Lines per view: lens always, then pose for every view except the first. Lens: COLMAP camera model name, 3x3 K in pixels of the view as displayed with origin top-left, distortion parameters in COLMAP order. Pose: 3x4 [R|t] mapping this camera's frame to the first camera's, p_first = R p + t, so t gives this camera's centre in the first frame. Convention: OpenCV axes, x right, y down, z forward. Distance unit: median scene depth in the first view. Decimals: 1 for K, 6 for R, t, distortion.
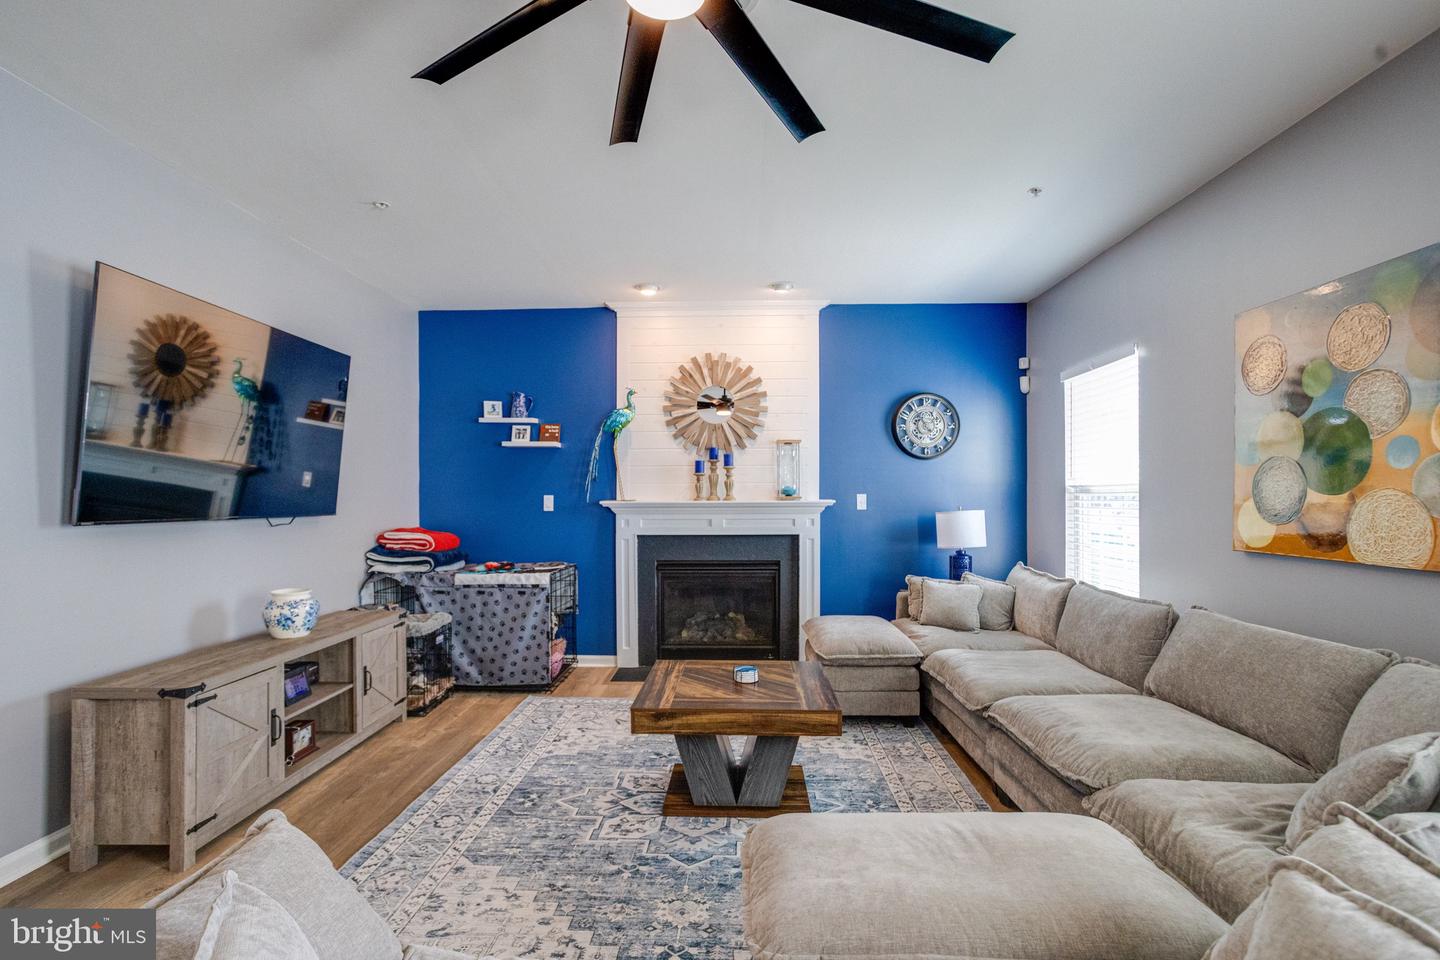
lens RADIAL K [[702.6, 0, 703.2], [0, 702.6, 496.4], [0, 0, 1]] dist [-0.037337, 0.025092]
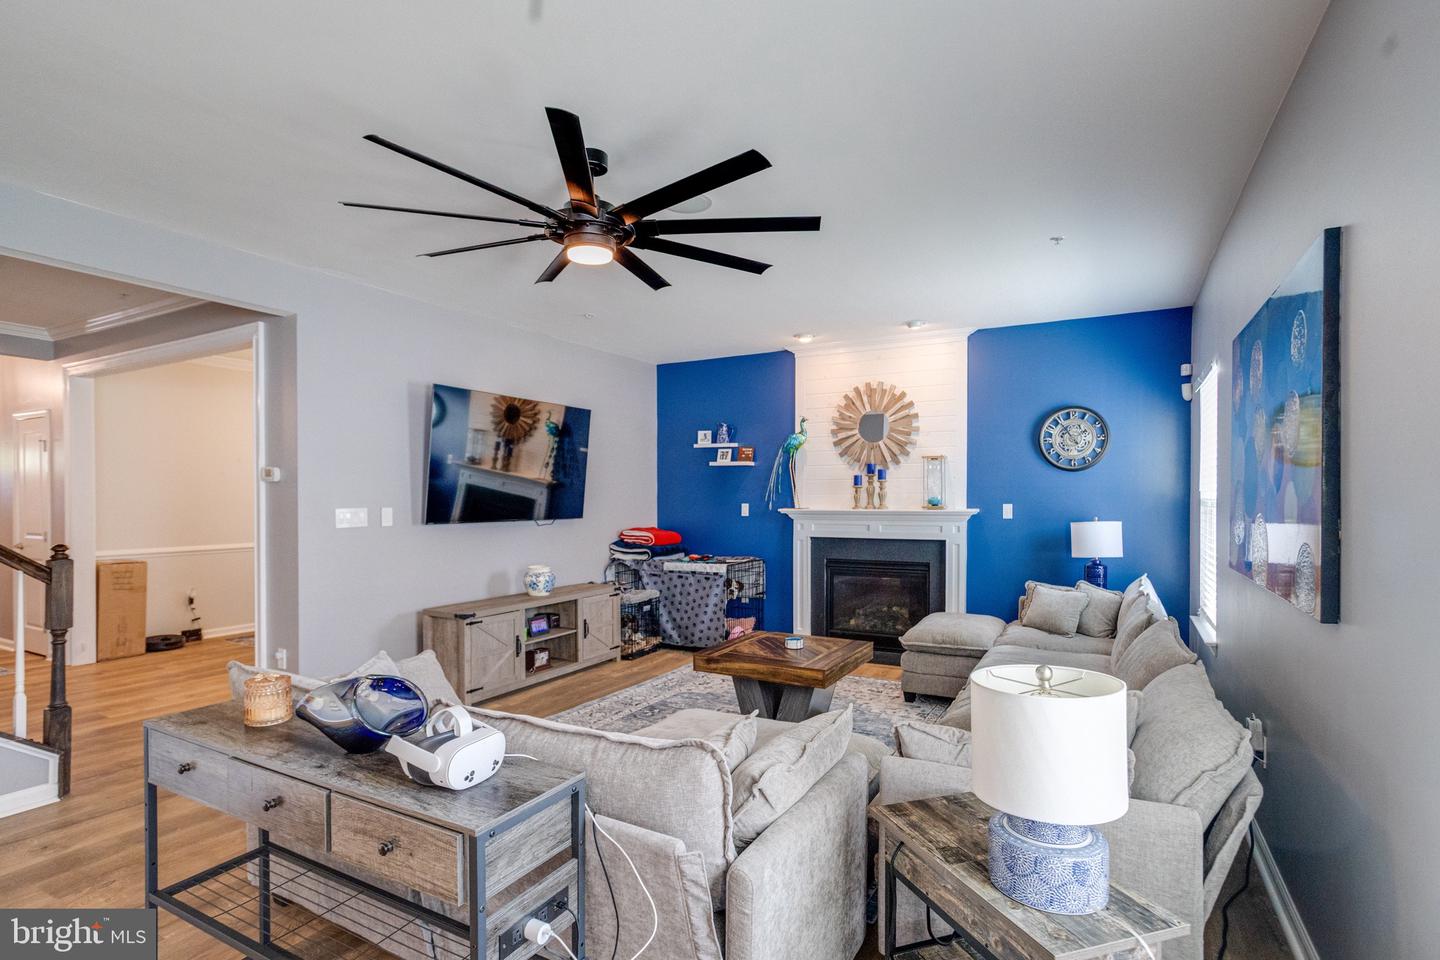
lens RADIAL K [[702.6, 0, 703.4], [0, 702.6, 493.7], [0, 0, 1]] dist [-0.037337, 0.025092]
pose [[0.887100, -0.001608, -0.461575, 0.350779], [0.001086, 0.999998, -0.001398, -0.020988], [0.461576, 0.000739, 0.887100, -0.184844]]
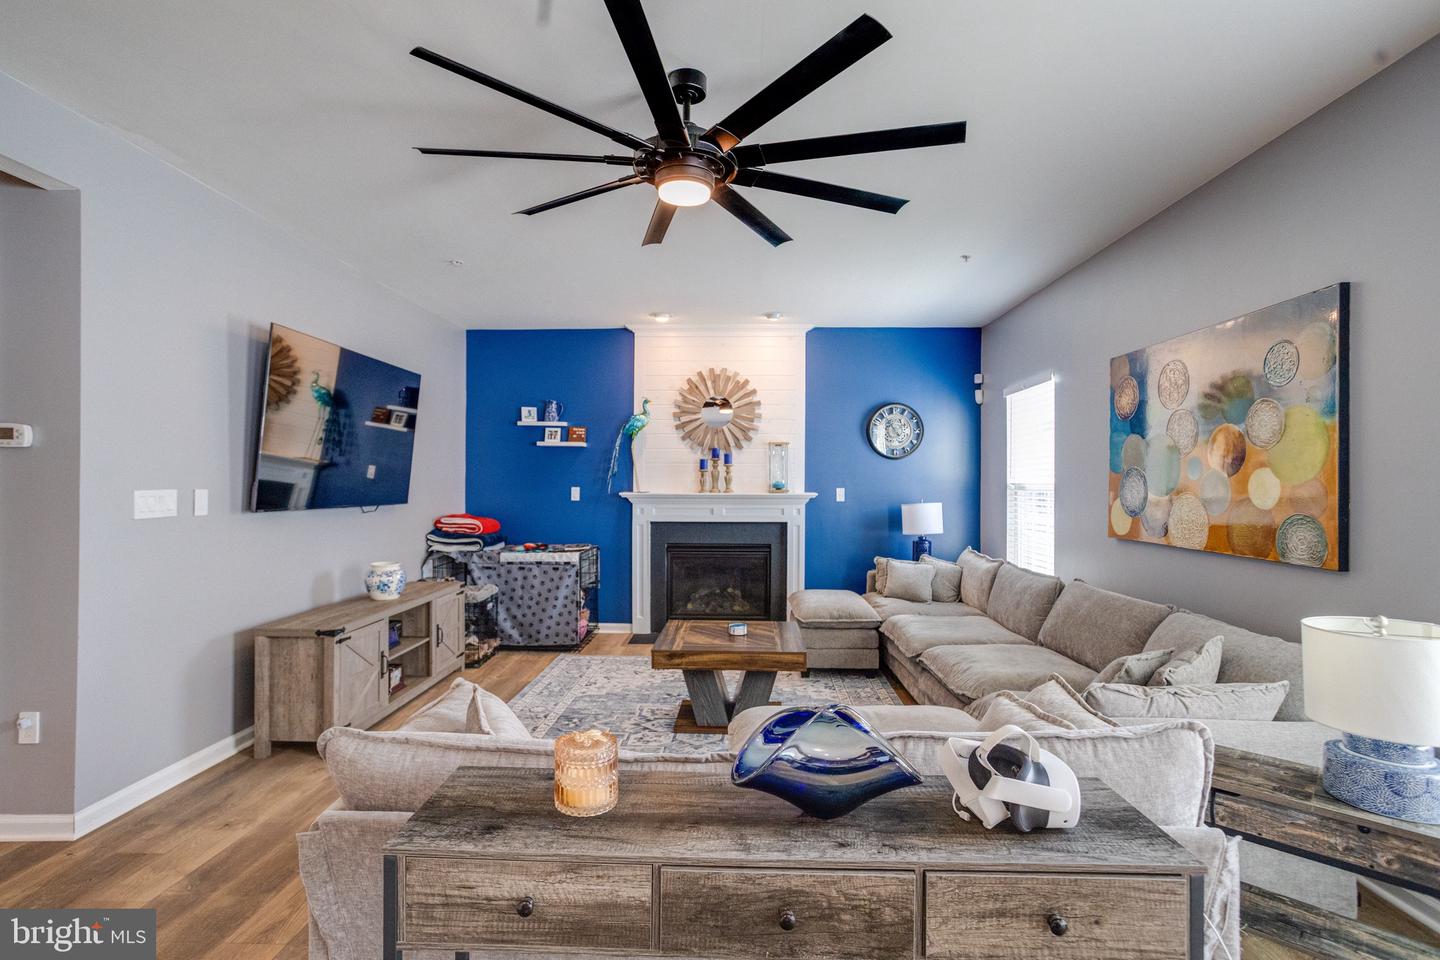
lens RADIAL K [[702.6, 0, 702.5], [0, 702.6, 472.7], [0, 0, 1]] dist [-0.037337, 0.025092]
pose [[0.999951, 0.006899, -0.007075, 0.001672], [-0.006995, 0.999882, -0.013695, -0.013428], [0.006980, 0.013743, 0.999881, -0.210415]]
